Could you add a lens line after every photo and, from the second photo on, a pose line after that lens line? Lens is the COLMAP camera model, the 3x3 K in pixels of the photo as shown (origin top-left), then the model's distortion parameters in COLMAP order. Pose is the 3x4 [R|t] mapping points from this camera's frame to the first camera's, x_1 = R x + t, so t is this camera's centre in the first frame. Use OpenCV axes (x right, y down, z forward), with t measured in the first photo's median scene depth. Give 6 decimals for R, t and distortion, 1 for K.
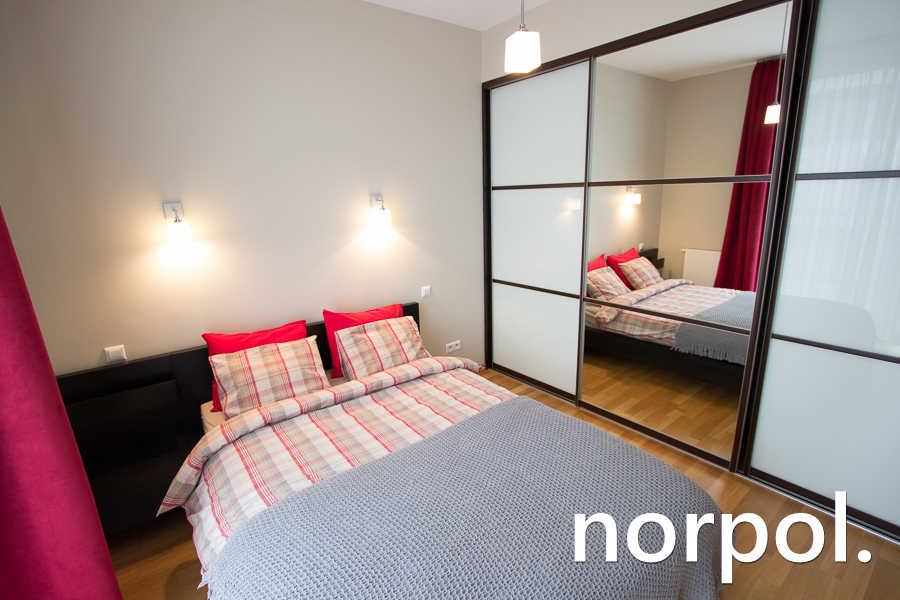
lens RADIAL K [[438.9, 0, 447.1], [0, 438.9, 294.2], [0, 0, 1]] dist [-0.013822, 0.000178]
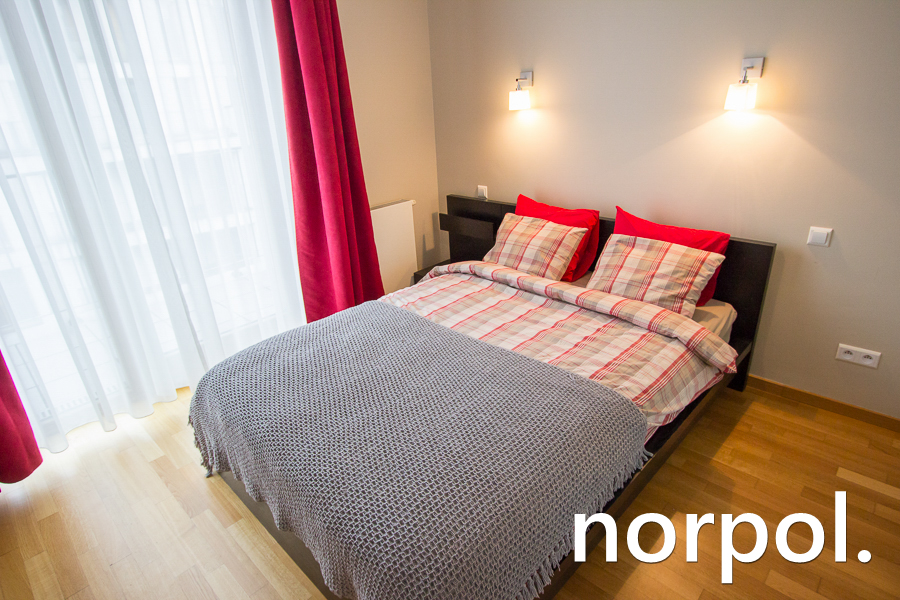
lens RADIAL K [[502.2, 0, 450.0], [0, 502.2, 300.0], [0, 0, 1]] dist [0.001391, -0.000139]
pose [[0.152218, 0.409627, -0.899464, 0.684162], [-0.195027, 0.904624, 0.378972, -0.116991], [0.968914, 0.117733, 0.217588, 0.532984]]
